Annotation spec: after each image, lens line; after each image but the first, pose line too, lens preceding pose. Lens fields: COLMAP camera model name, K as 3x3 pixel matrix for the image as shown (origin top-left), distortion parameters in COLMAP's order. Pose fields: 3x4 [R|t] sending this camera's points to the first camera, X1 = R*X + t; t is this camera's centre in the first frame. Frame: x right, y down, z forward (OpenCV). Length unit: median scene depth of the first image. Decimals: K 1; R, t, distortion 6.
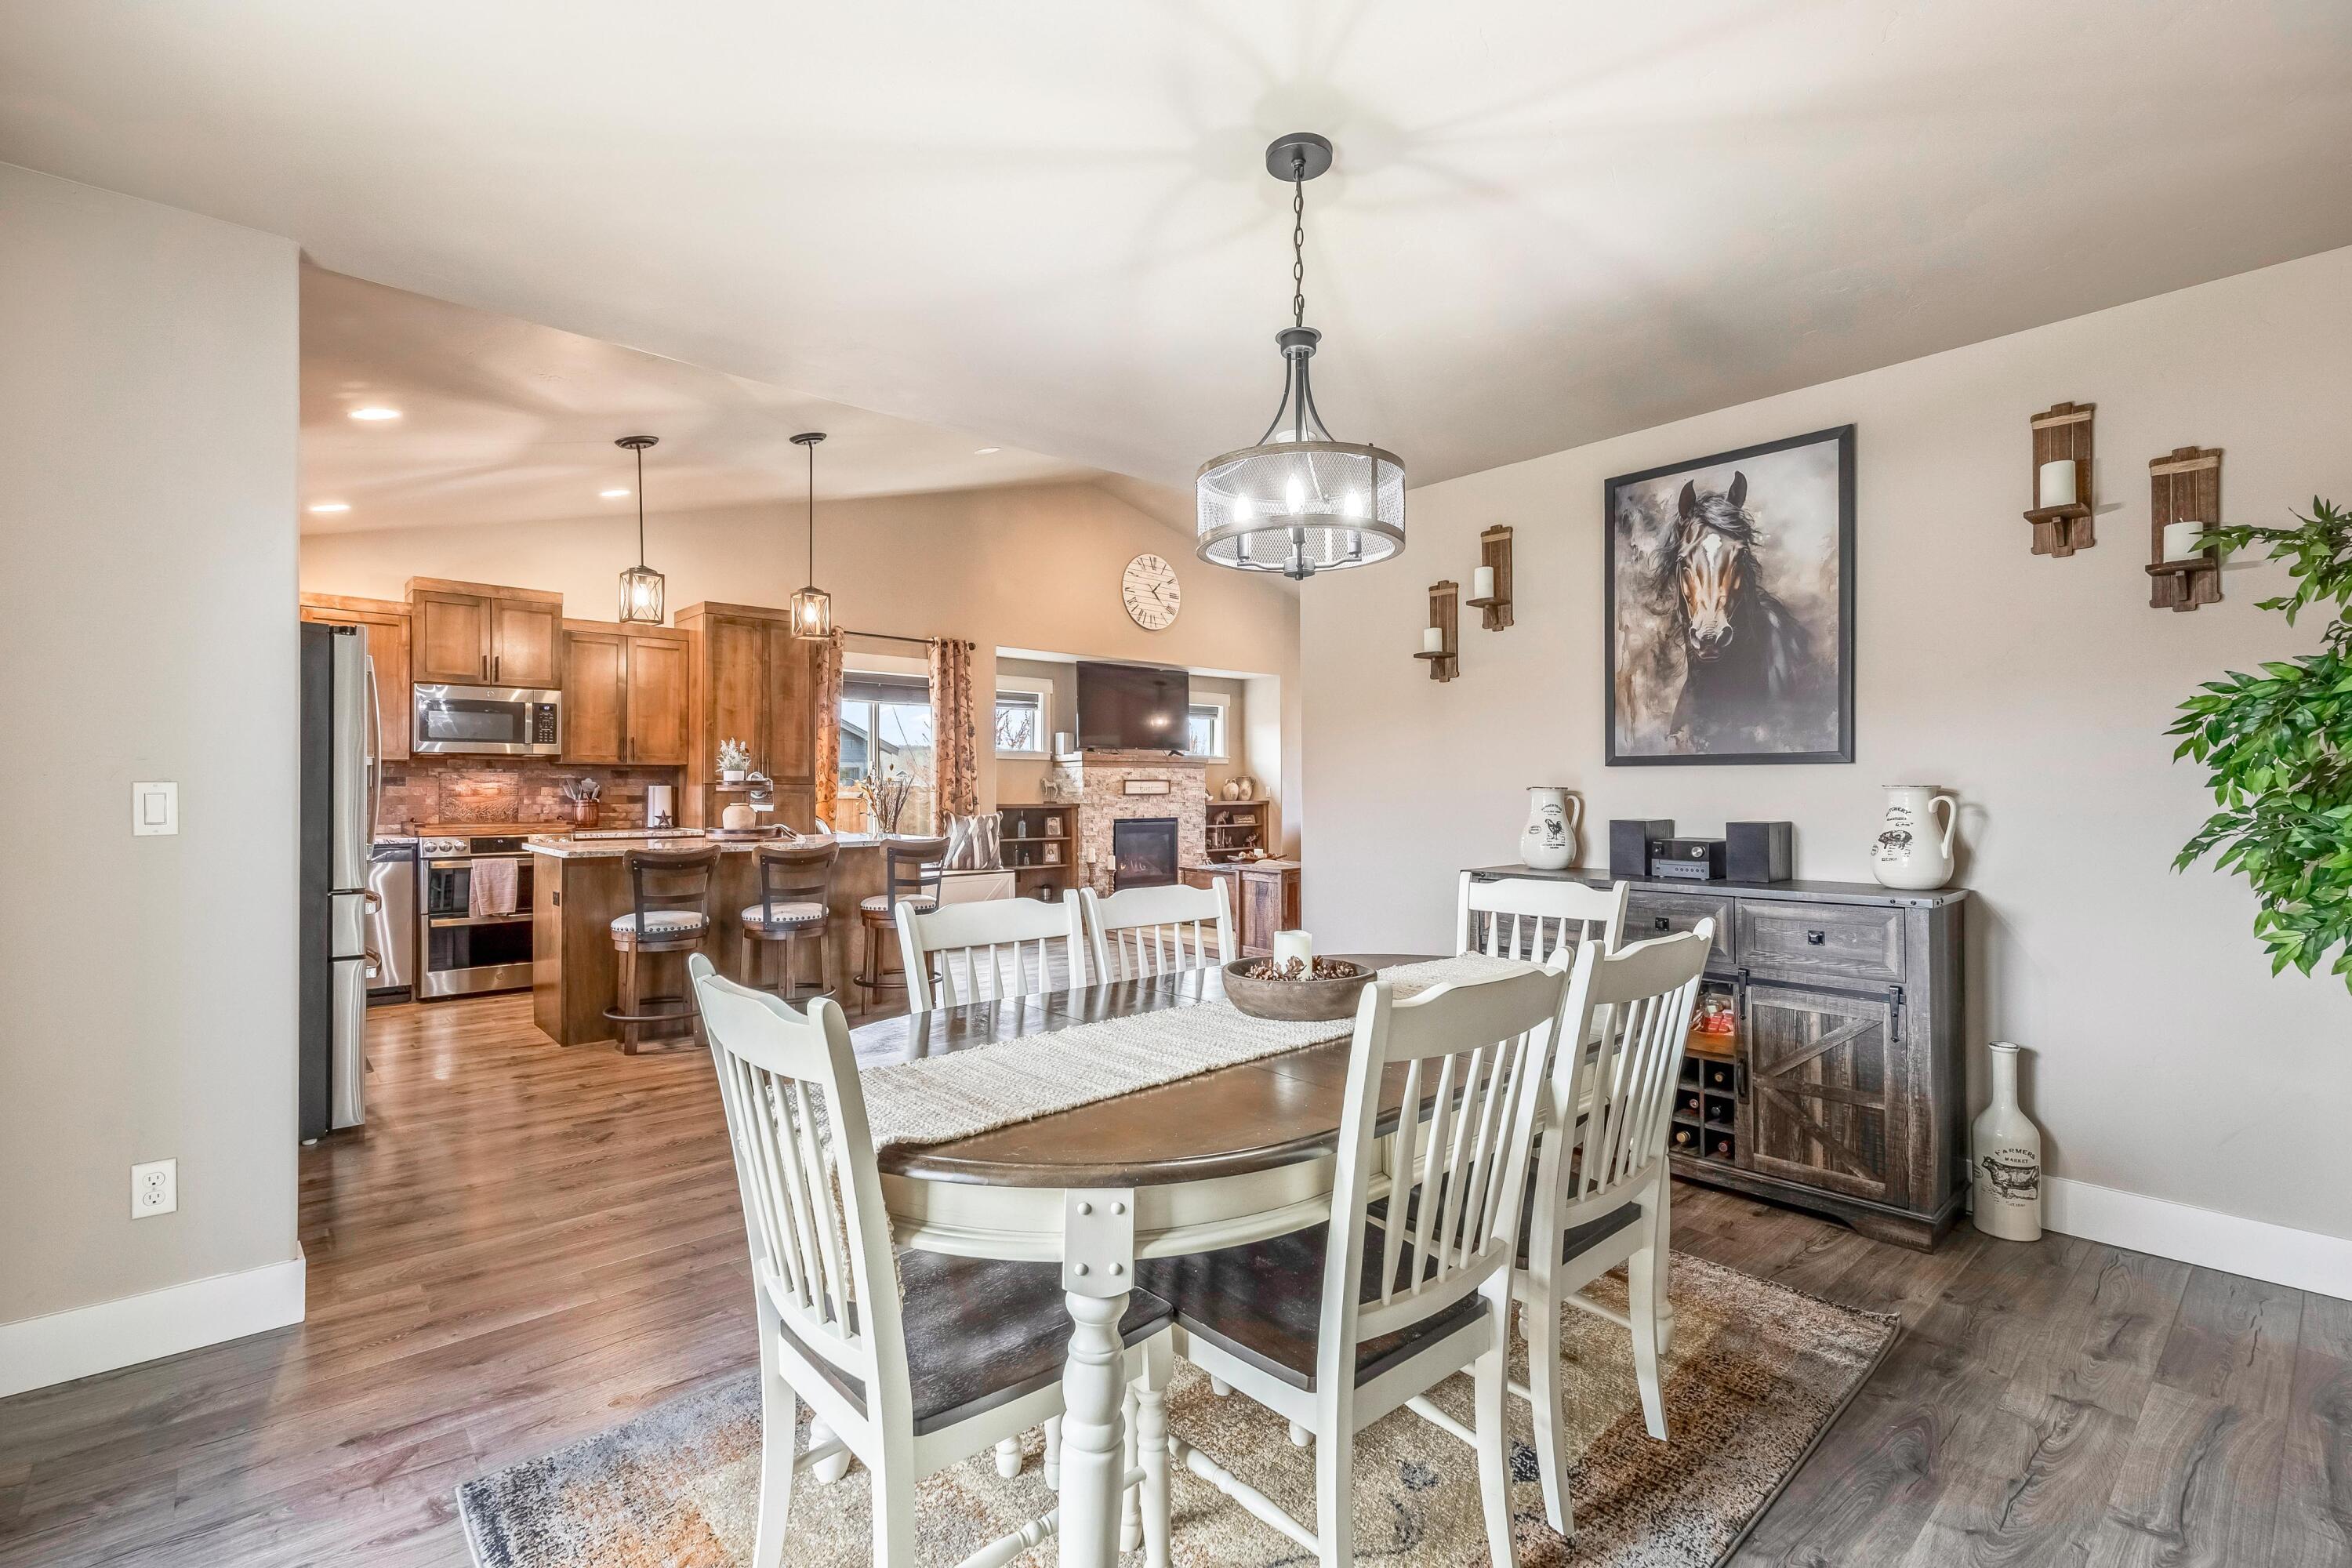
lens RADIAL K [[1048.4, 0, 1176.0], [0, 1048.4, 784.0], [0, 0, 1]] dist [0.001229, 0.005918]
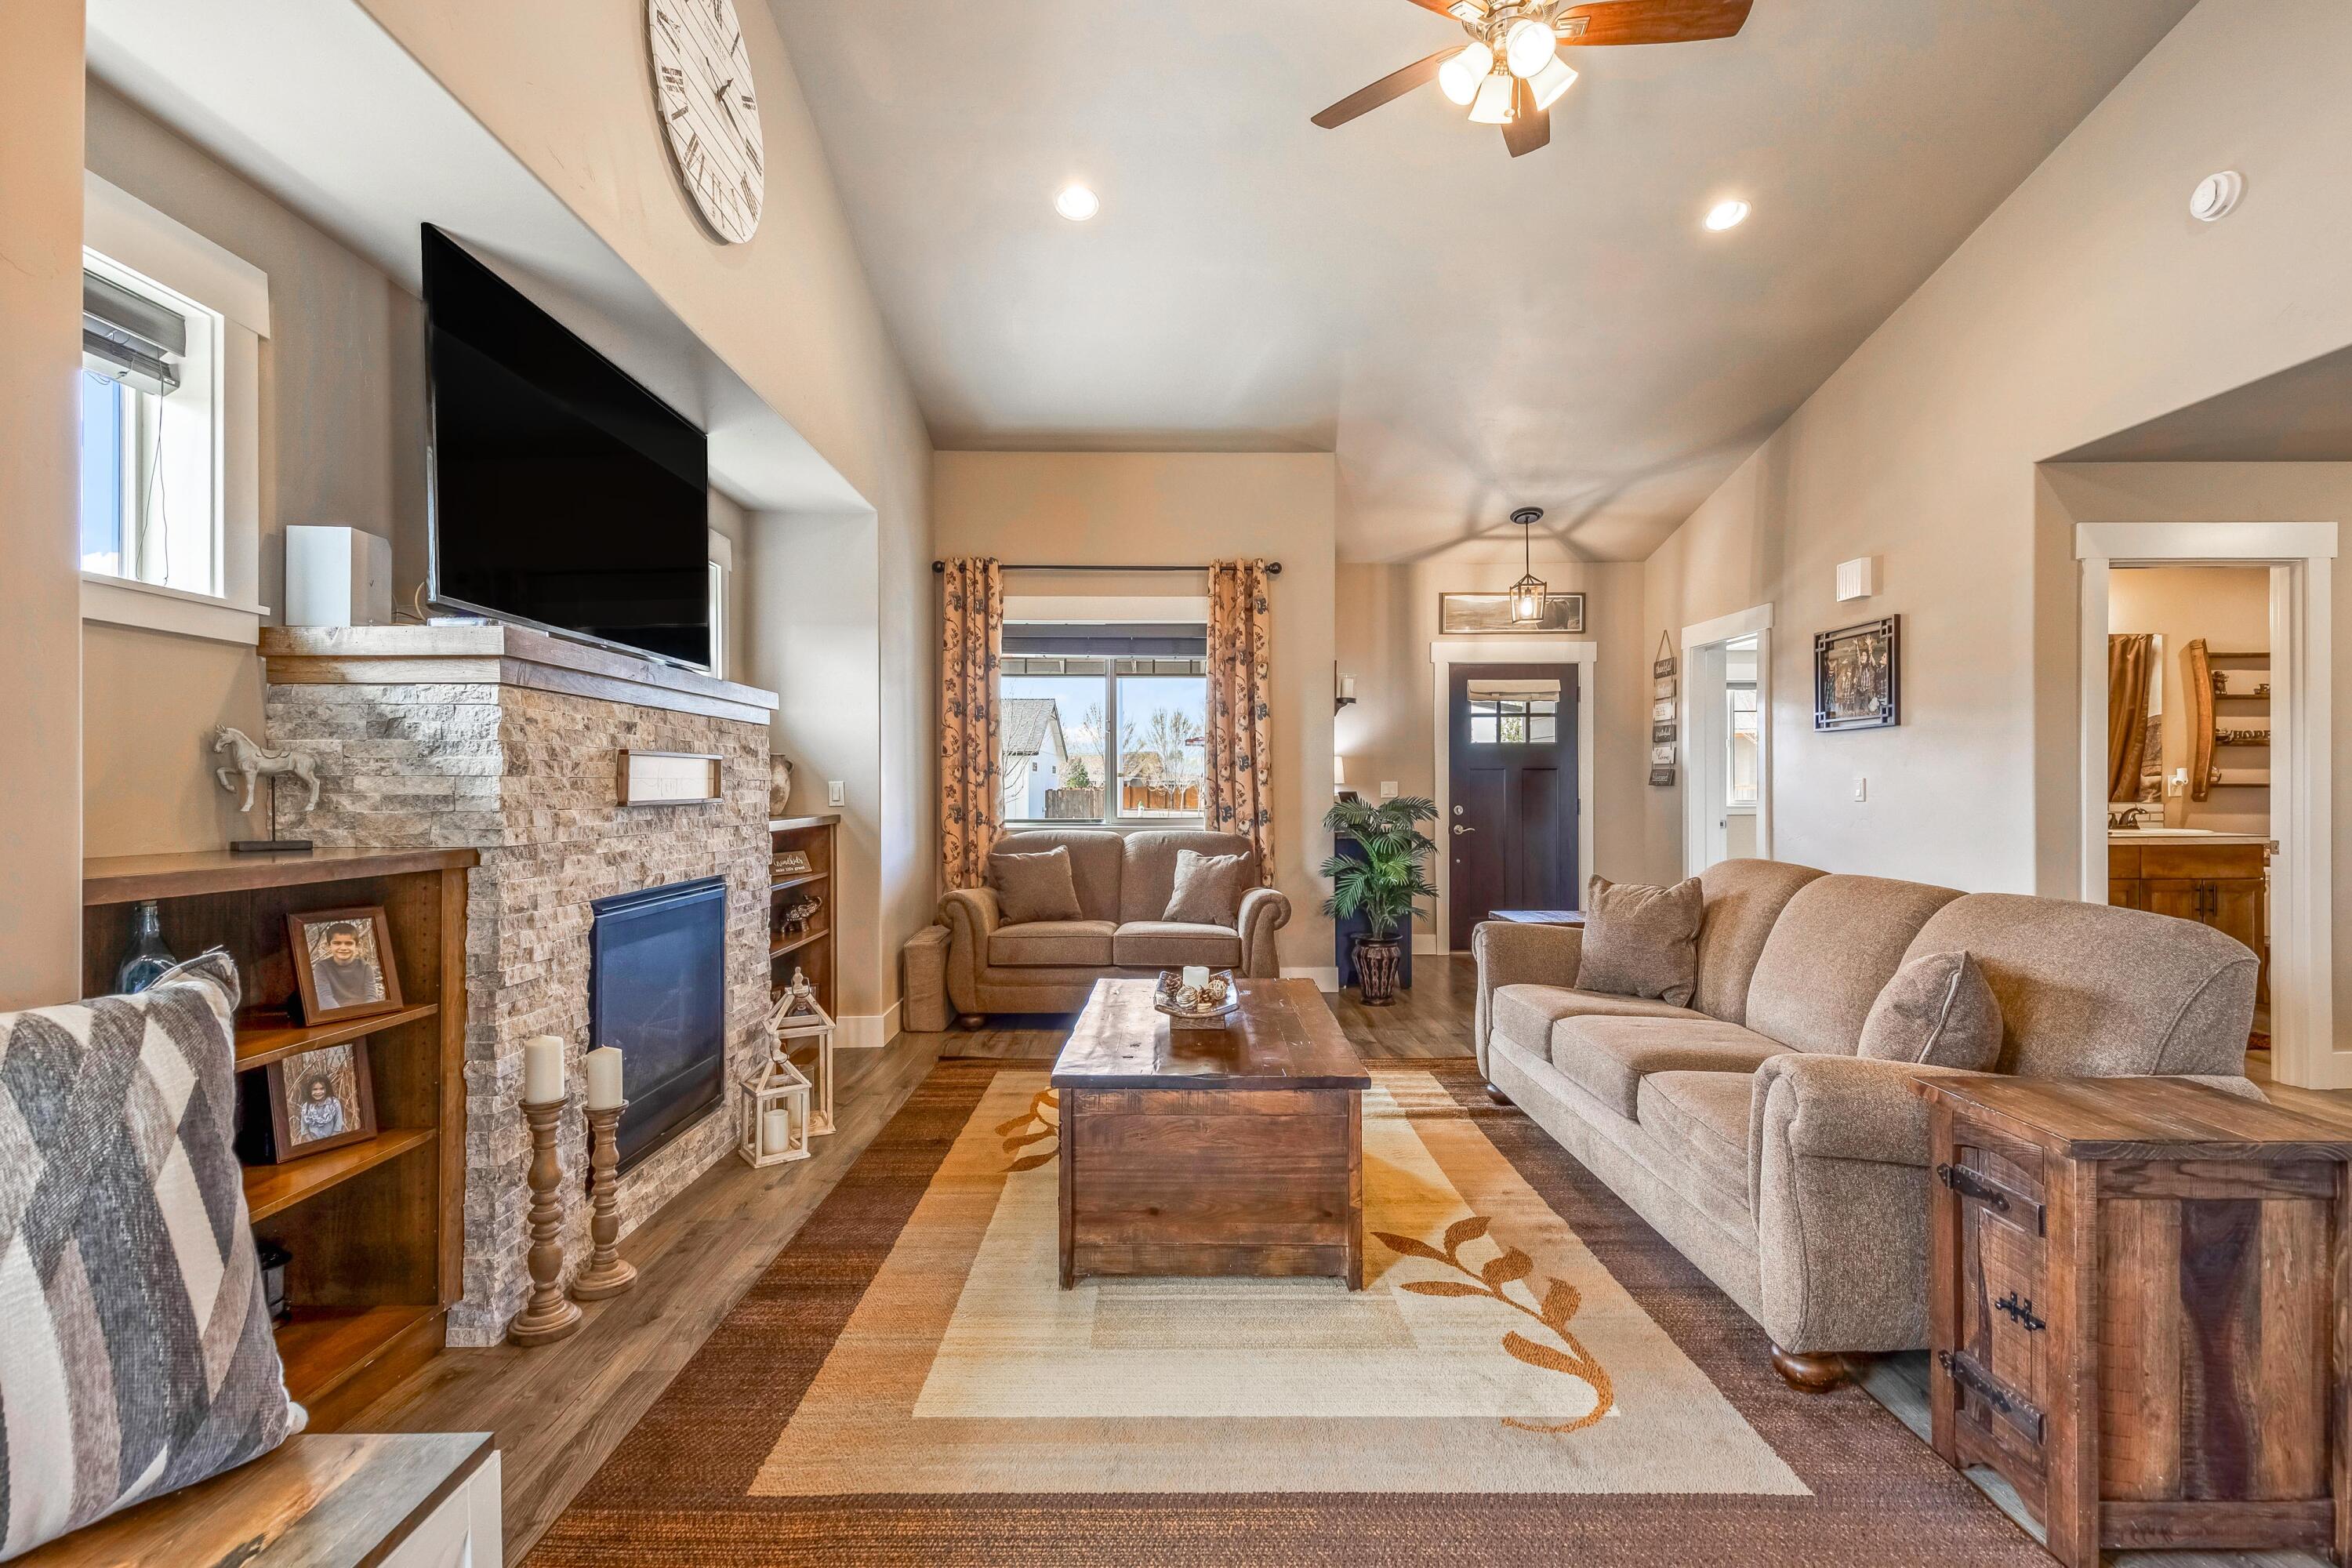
lens RADIAL K [[1082.4, 0, 1182.2], [0, 1082.4, 790.4], [0, 0, 1]] dist [0.023220, -0.009783]
pose [[0.651198, 0.000195, 0.758908, -0.196094], [-0.004505, 0.999983, 0.003609, 0.005549], [-0.758894, -0.005769, 0.651188, 0.839459]]
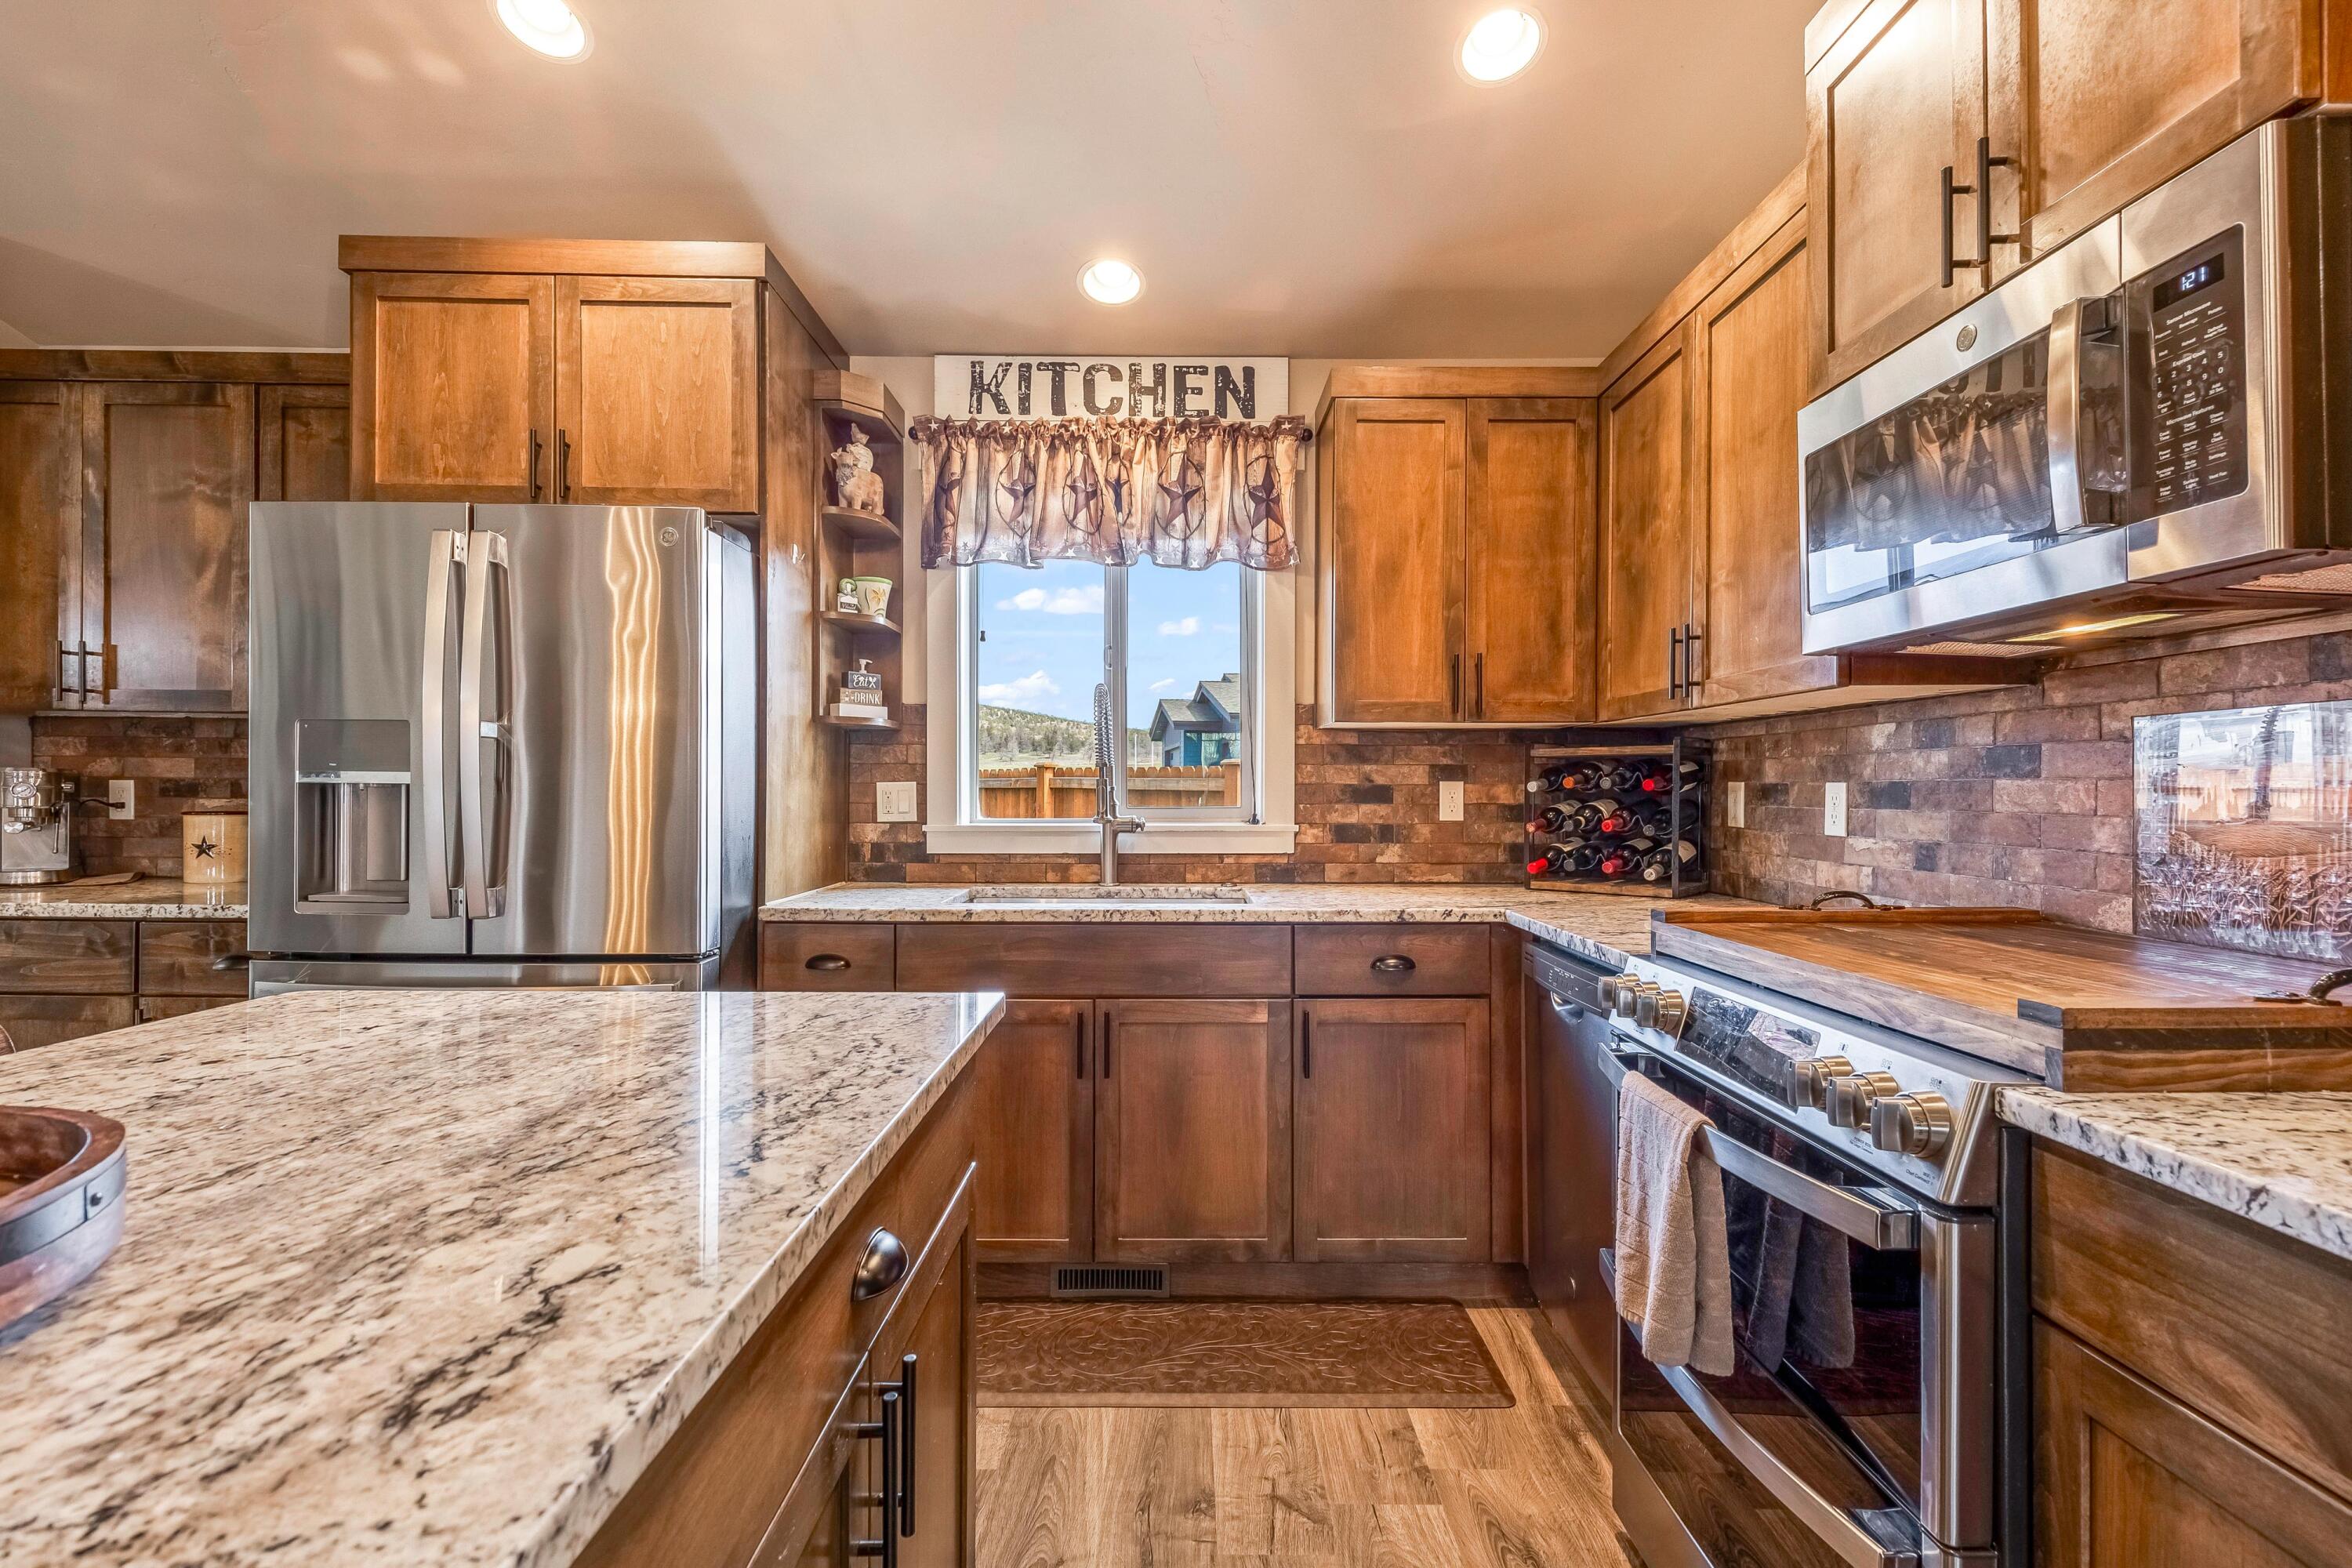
lens RADIAL K [[1052.6, 0, 1183.3], [0, 1052.6, 789.9], [0, 0, 1]] dist [0.022434, -0.008526]
pose [[-0.662498, -0.005024, -0.749047, -0.281874], [0.000032, 0.999977, -0.006735, 0.004990], [0.749064, -0.004486, -0.662482, 0.743178]]
